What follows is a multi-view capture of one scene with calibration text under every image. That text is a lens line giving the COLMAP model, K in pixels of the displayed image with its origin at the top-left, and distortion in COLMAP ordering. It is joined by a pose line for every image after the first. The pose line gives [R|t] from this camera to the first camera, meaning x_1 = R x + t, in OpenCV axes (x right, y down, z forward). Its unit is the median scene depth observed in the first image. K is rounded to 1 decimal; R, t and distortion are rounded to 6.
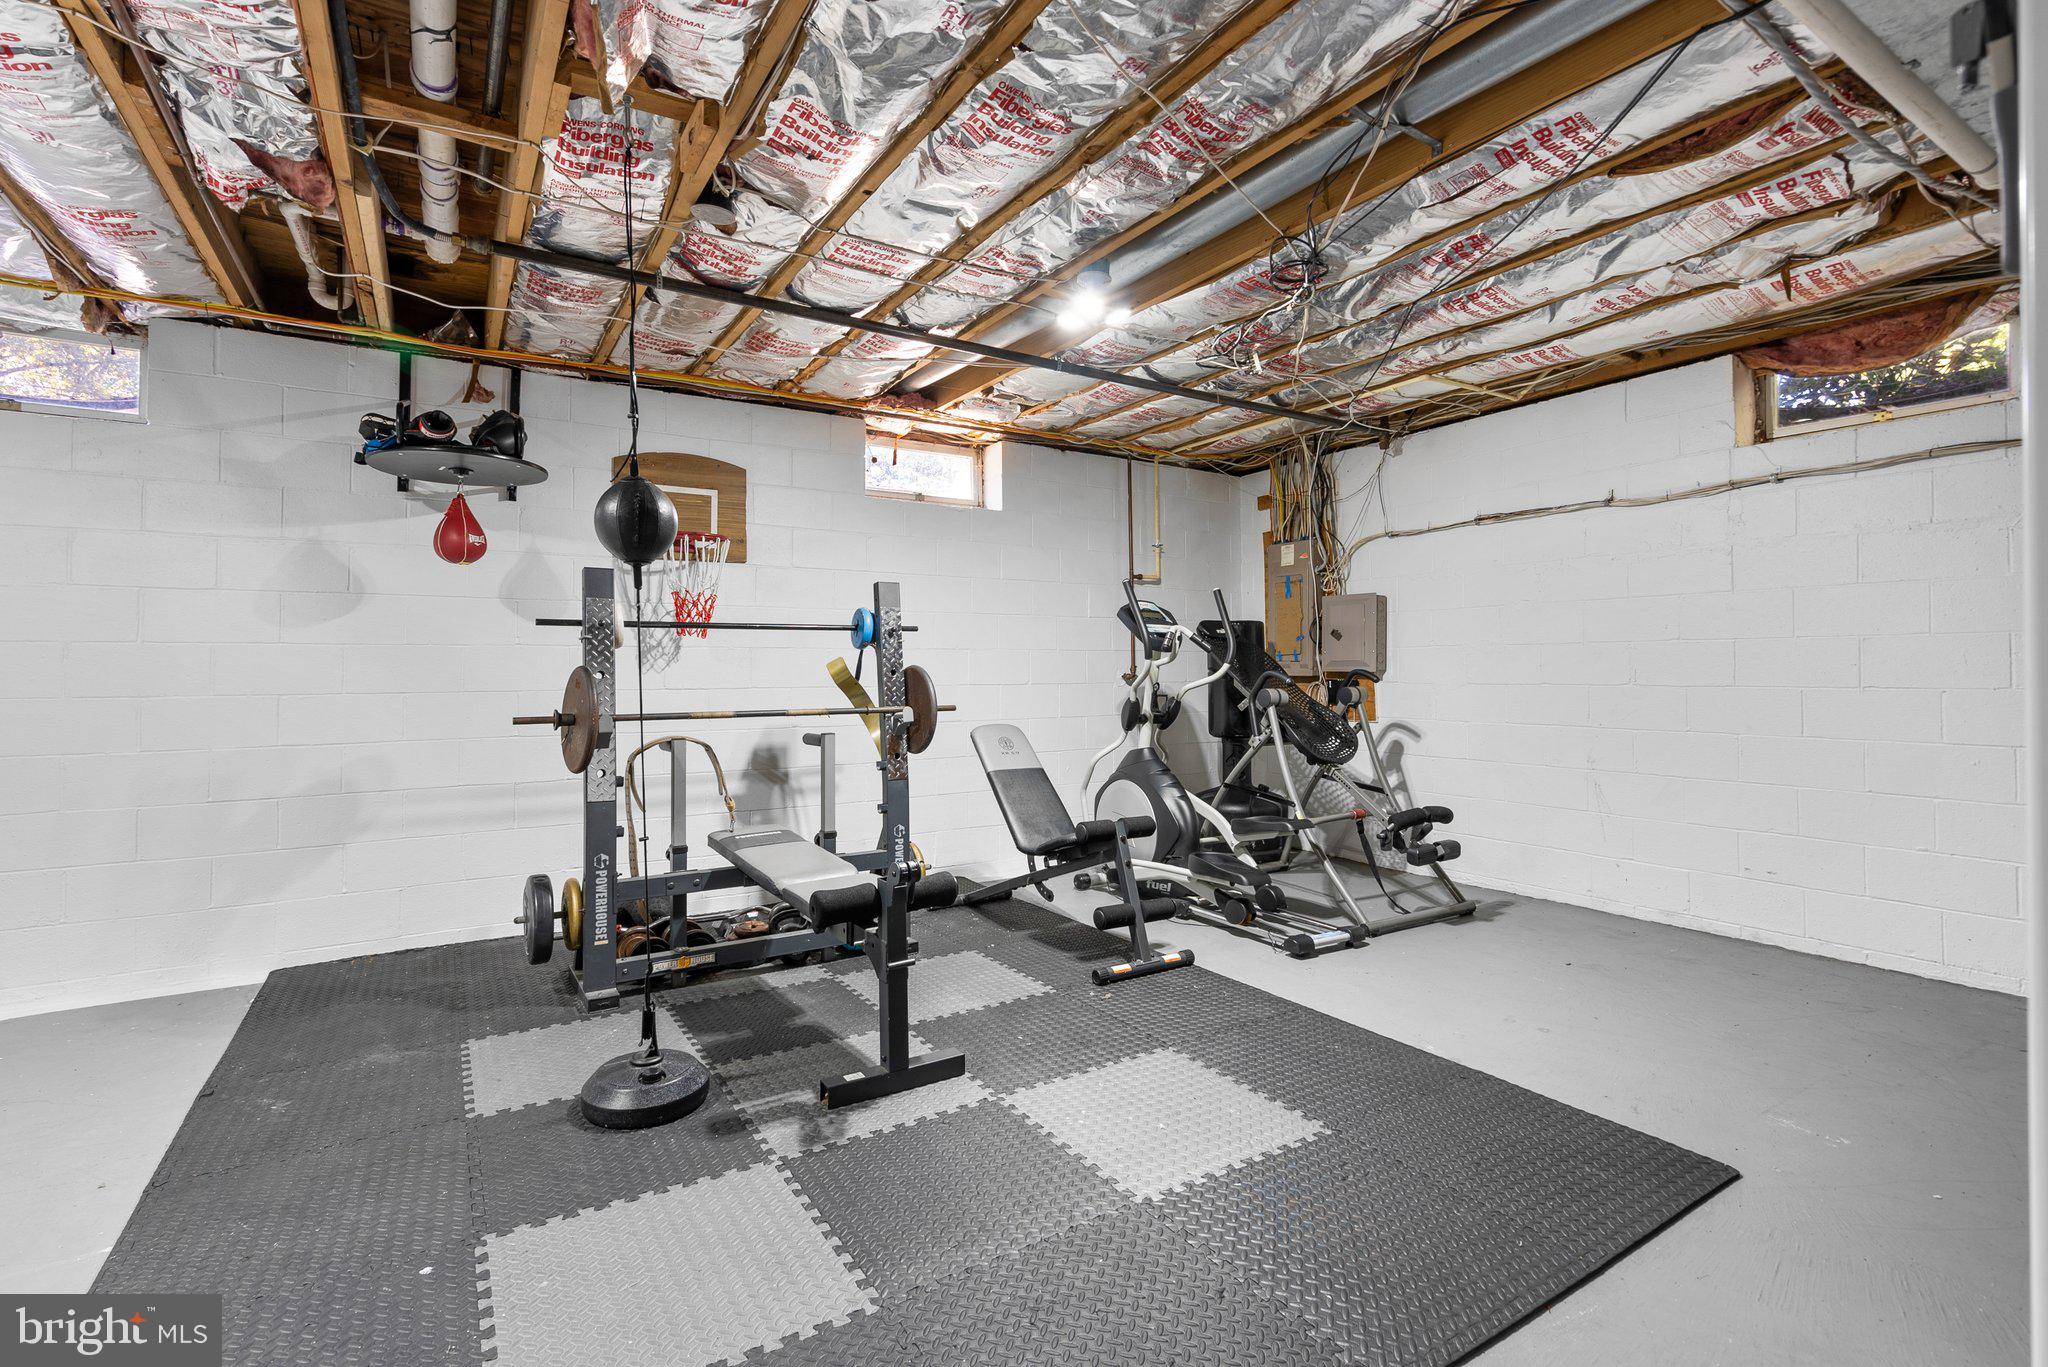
lens RADIAL K [[936.4, 0, 1026.4], [0, 936.4, 676.1], [0, 0, 1]] dist [0.001957, -0.000374]
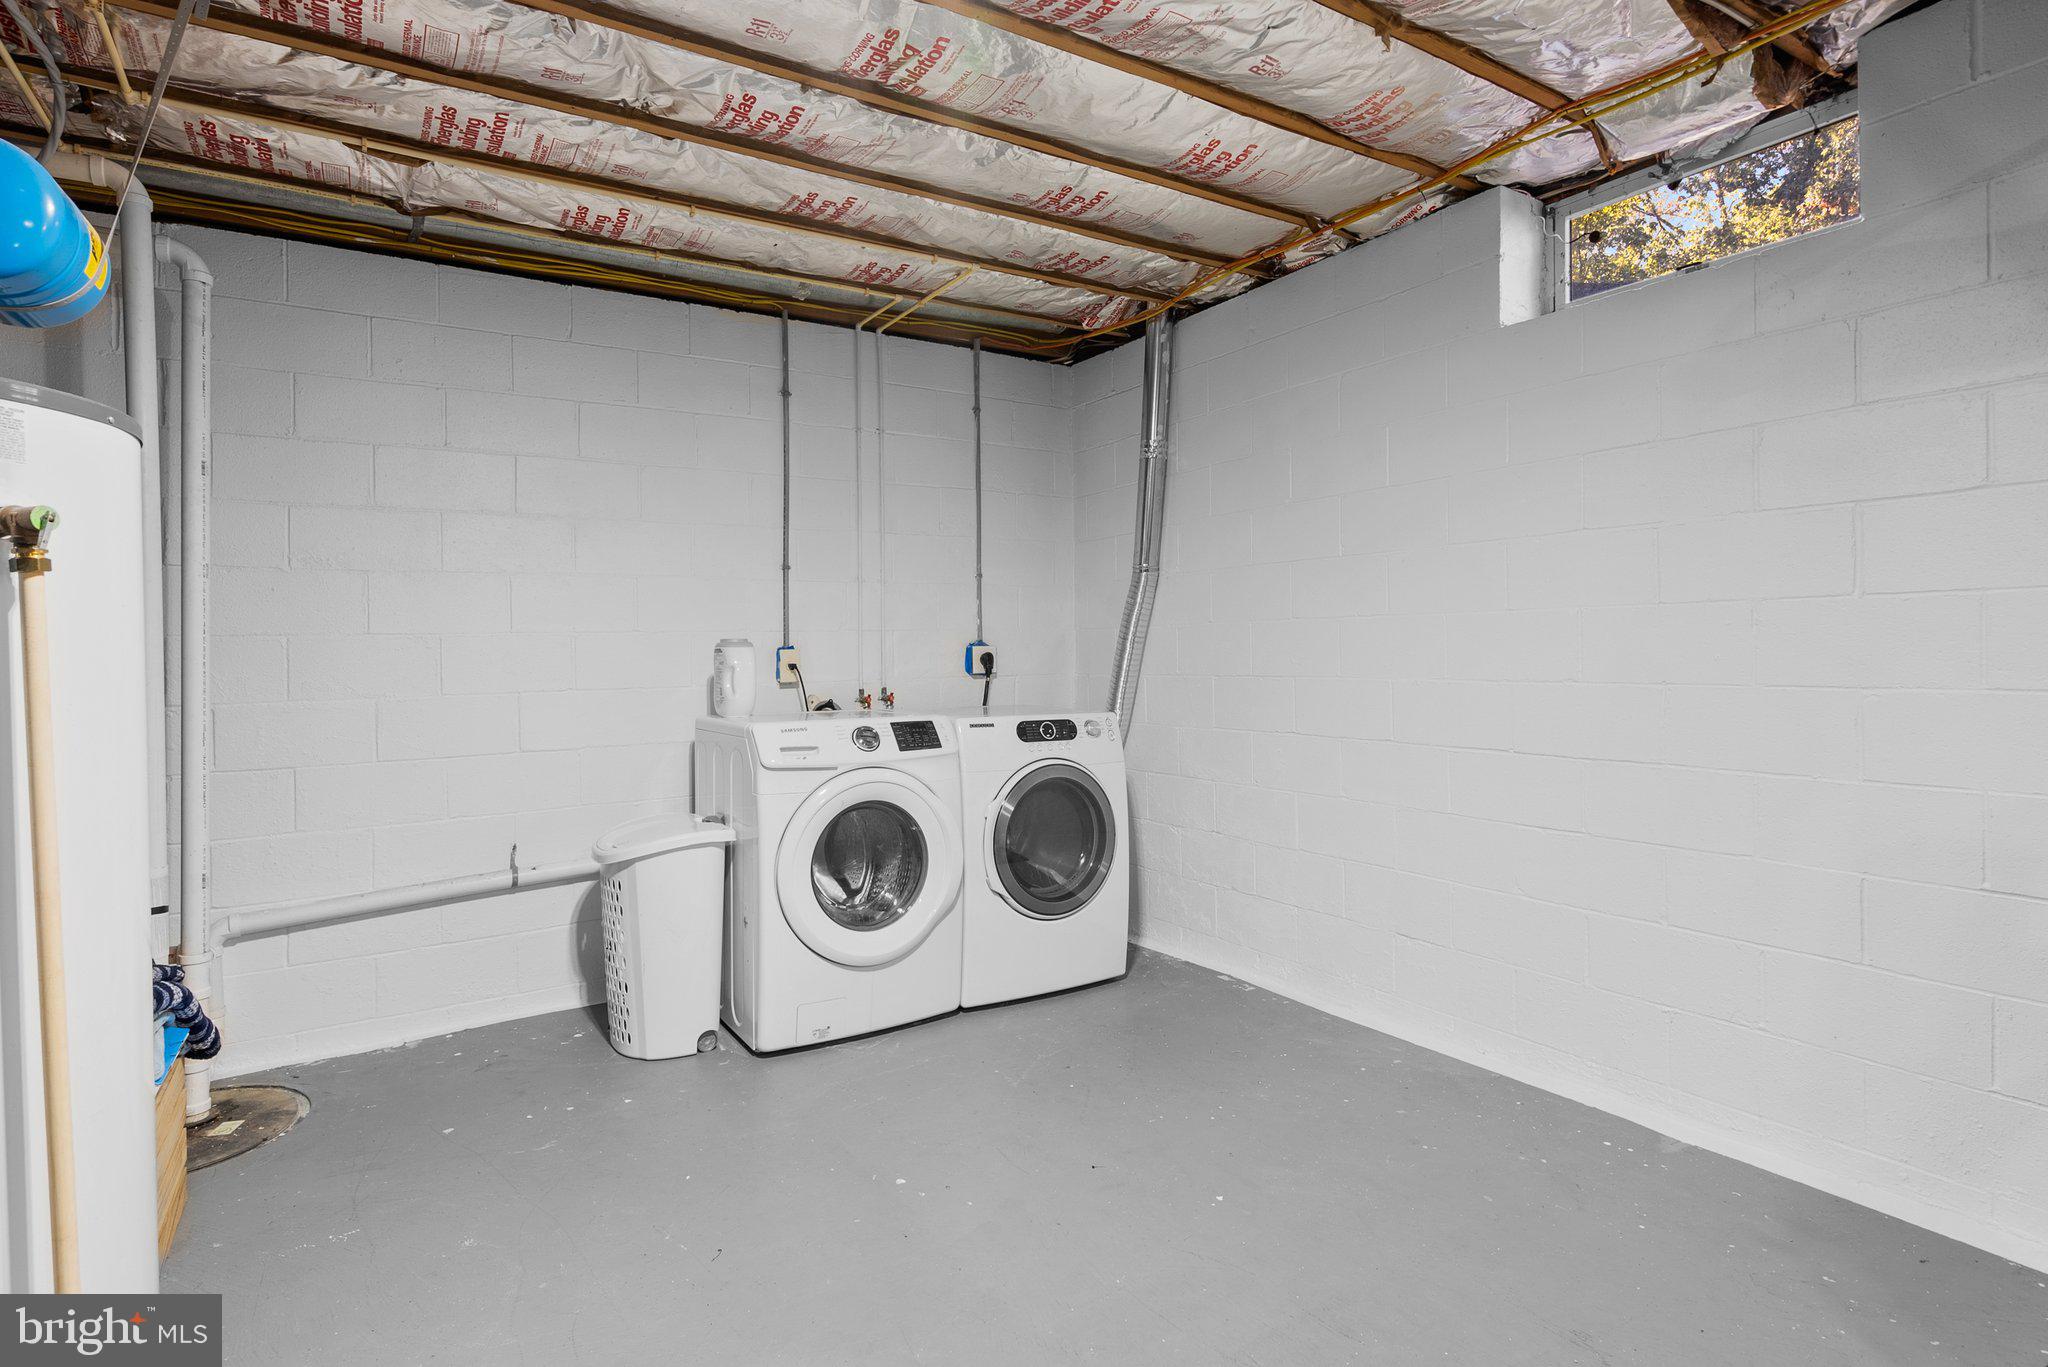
lens RADIAL K [[936.4, 0, 1025.1], [0, 936.4, 676.2], [0, 0, 1]] dist [0.001957, -0.000374]
pose [[-0.046198, 0.025410, -0.998609, -0.310969], [-0.004623, 0.999660, 0.025651, 0.005032], [0.998922, 0.005802, -0.046065, 0.500291]]
